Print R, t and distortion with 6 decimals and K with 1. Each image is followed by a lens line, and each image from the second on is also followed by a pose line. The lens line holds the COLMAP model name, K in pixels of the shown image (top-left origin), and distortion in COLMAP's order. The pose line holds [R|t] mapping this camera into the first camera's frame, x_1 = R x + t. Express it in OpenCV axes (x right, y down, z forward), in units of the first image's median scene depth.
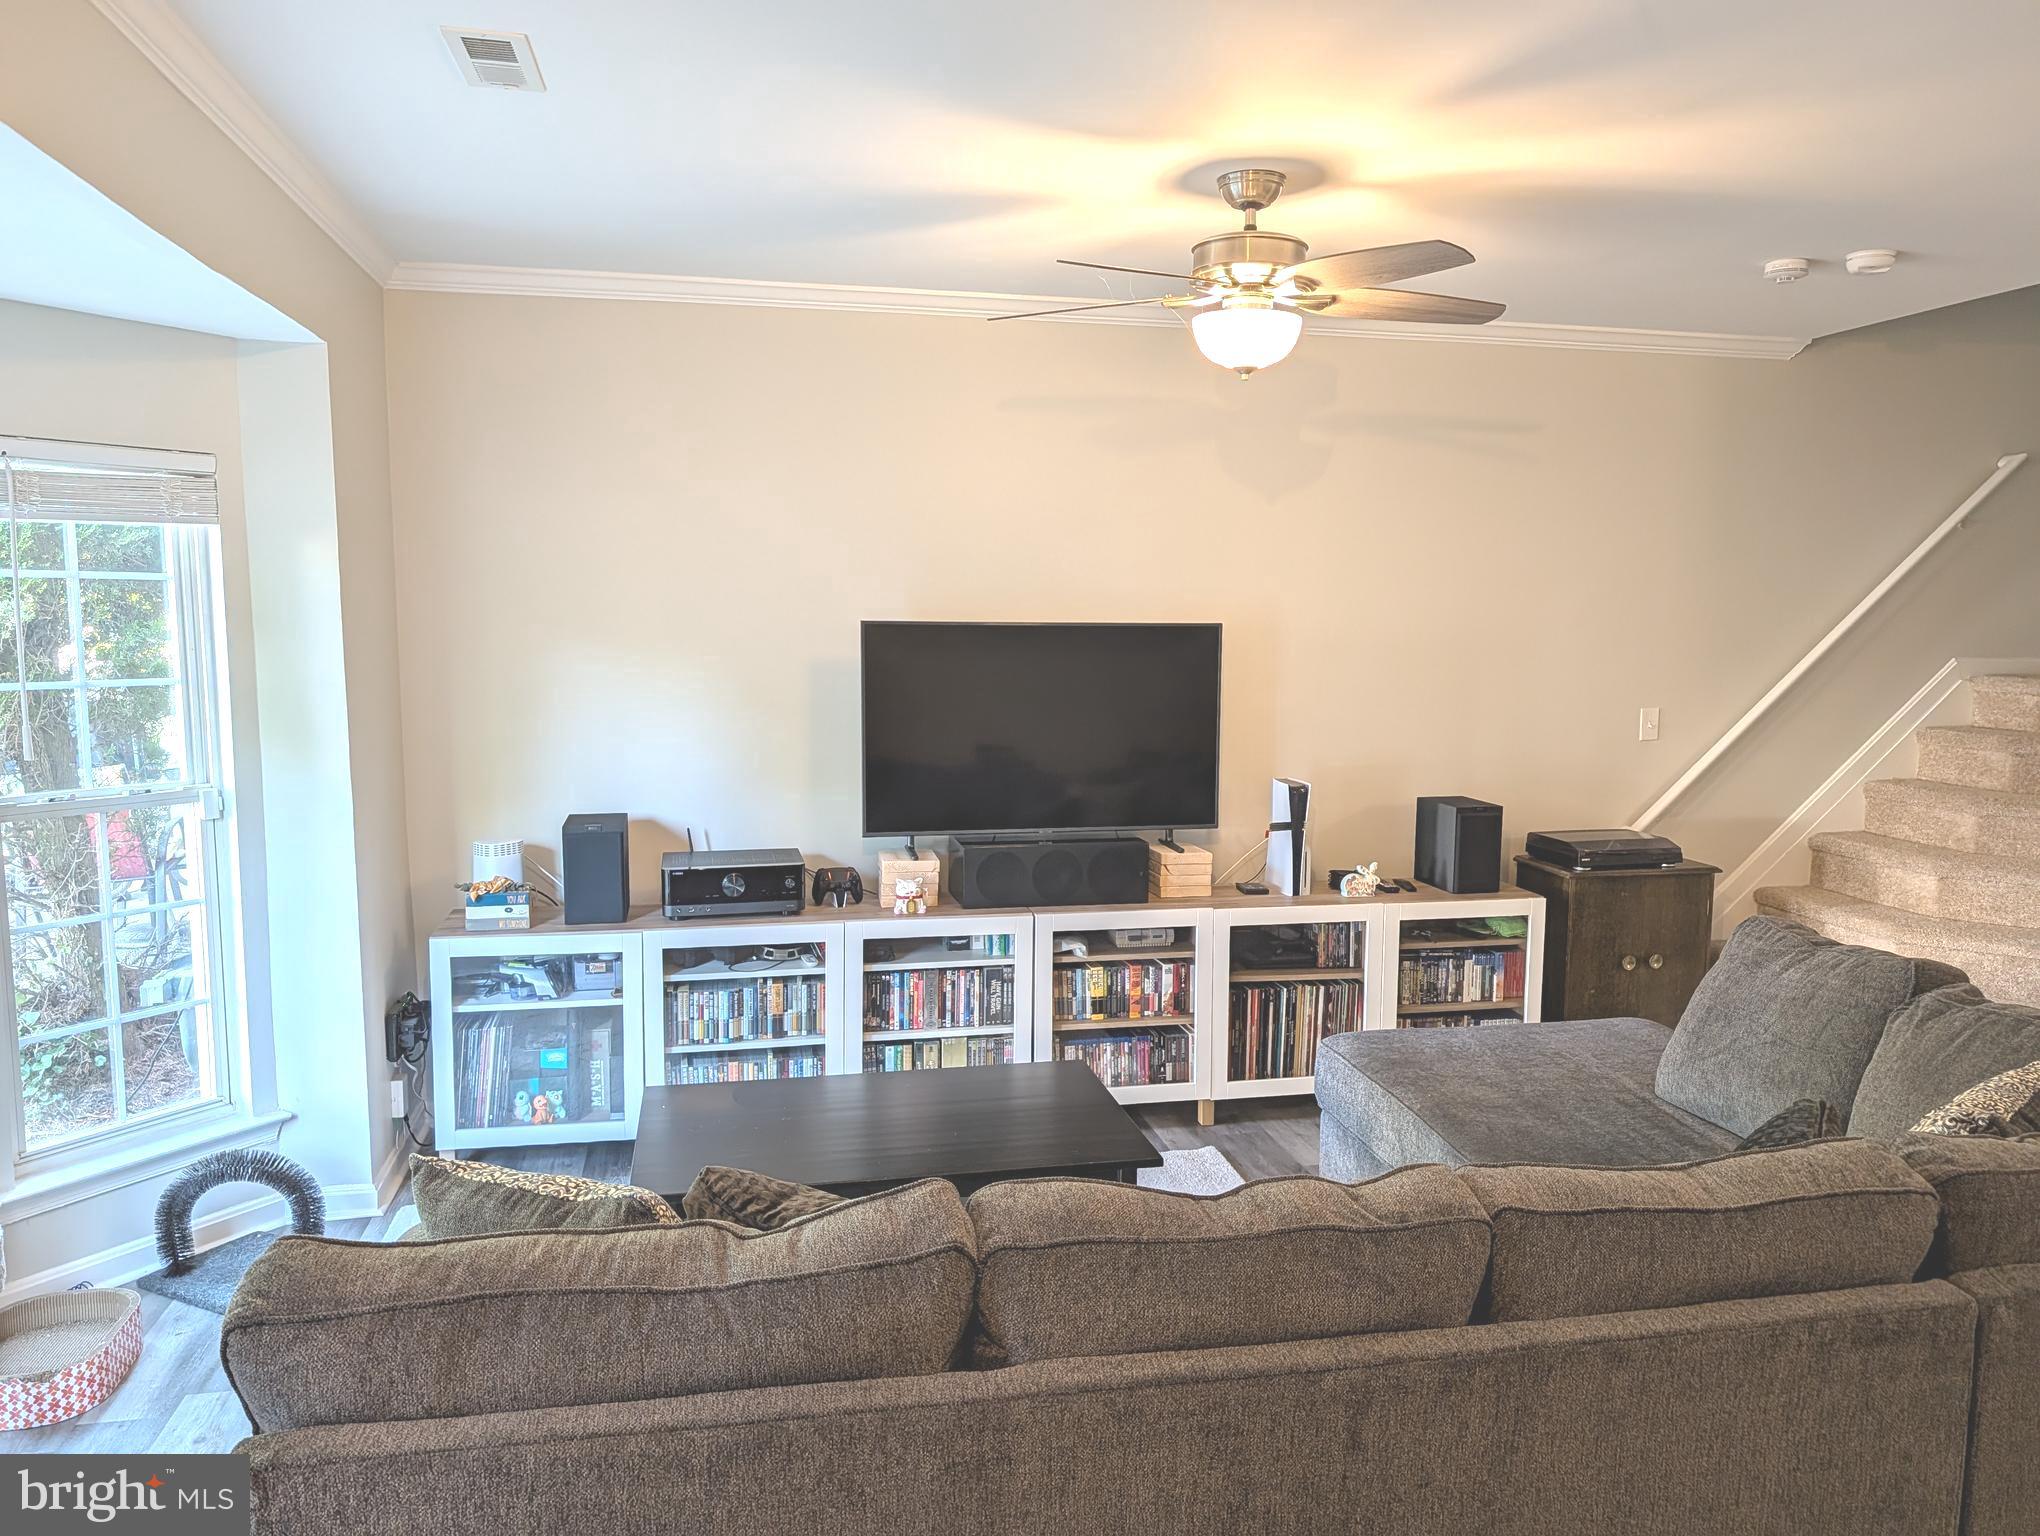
lens RADIAL K [[1472.1, 0, 1024.0], [0, 1472.1, 776.4], [0, 0, 1]] dist [0.004770, -0.001295]
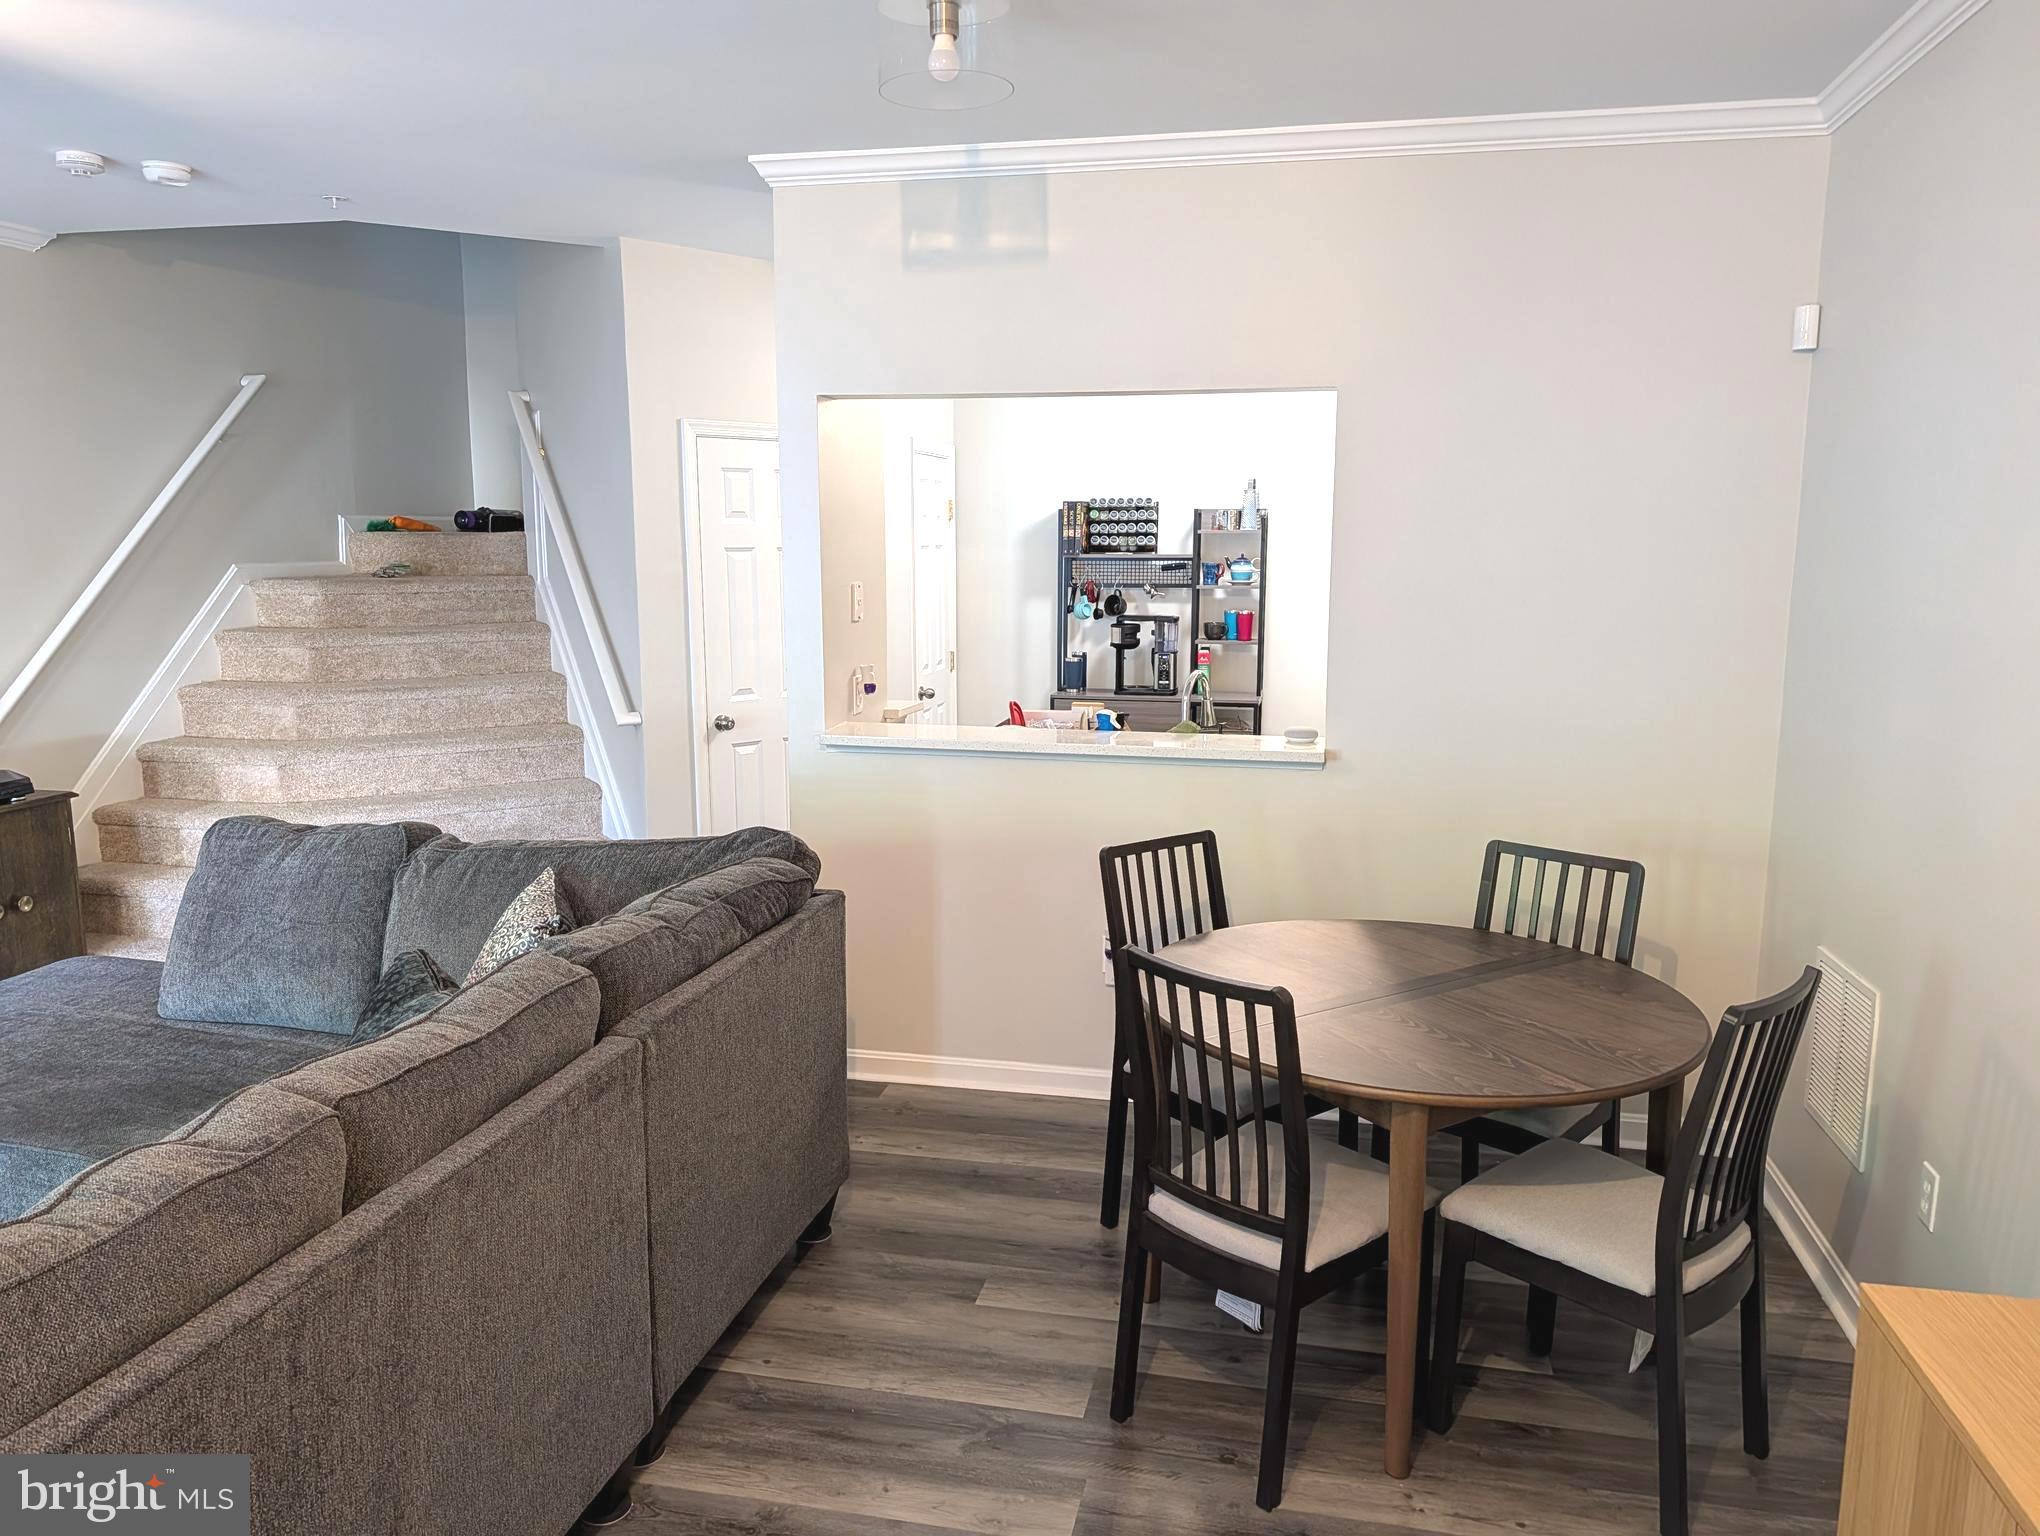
lens RADIAL K [[1472.1, 0, 1024.0], [0, 1472.1, 776.4], [0, 0, 1]] dist [0.004770, -0.001295]
pose [[0.409556, -0.159568, 0.898221, -0.226552], [0.106335, 0.986223, 0.126716, -0.006037], [-0.906066, 0.043615, 0.420882, 0.073196]]
